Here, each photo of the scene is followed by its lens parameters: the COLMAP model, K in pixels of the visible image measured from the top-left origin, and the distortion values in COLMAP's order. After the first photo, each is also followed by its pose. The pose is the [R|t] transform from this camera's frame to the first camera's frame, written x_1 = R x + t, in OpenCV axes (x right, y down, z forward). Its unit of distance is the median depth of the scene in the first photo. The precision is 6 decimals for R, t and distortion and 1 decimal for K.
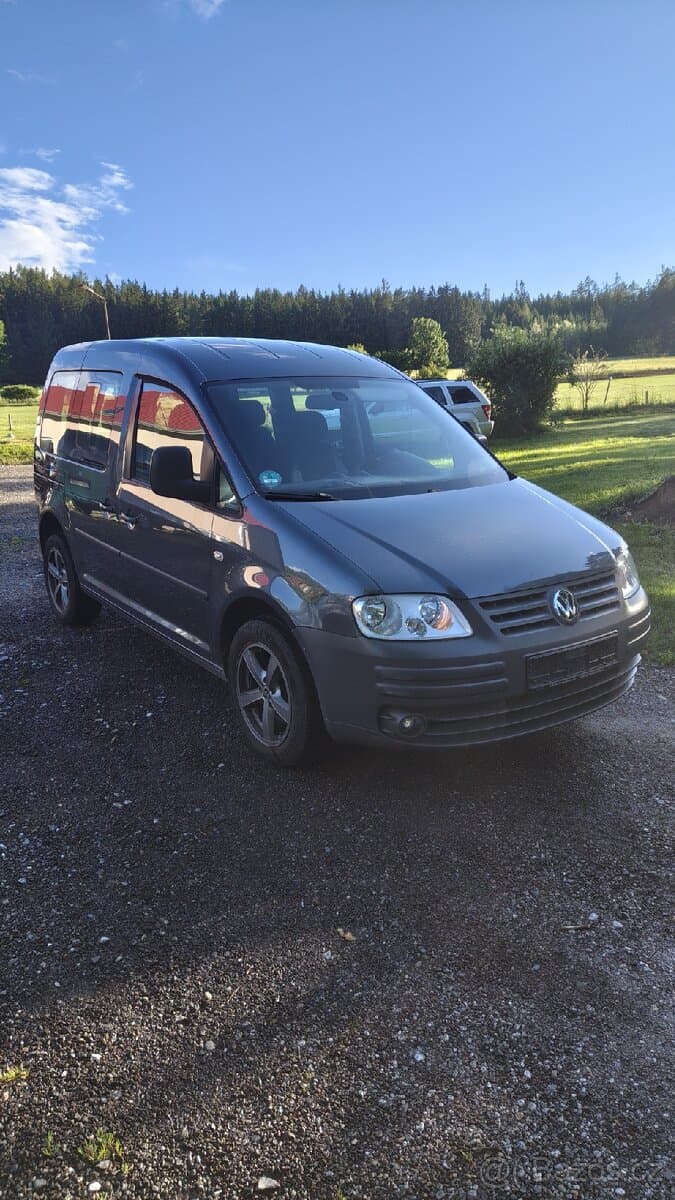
lens RADIAL K [[891.9, 0, 355.4], [0, 891.9, 604.5], [0, 0, 1]] dist [0.037400, -0.065397]
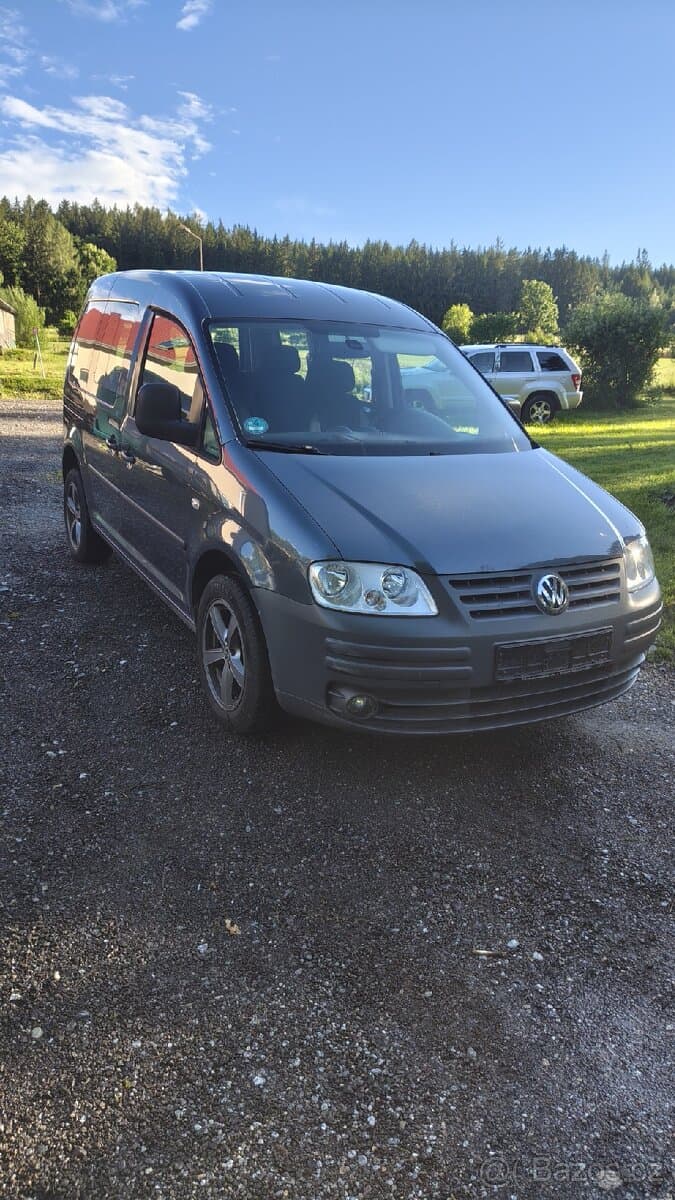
lens RADIAL K [[890.9, 0, 353.6], [0, 890.9, 595.5], [0, 0, 1]] dist [0.006799, -0.004792]
pose [[0.989630, 0.098653, -0.104401, 0.126639], [-0.094963, 0.994687, 0.039753, -0.011984], [0.107768, -0.029426, 0.993741, 0.085305]]
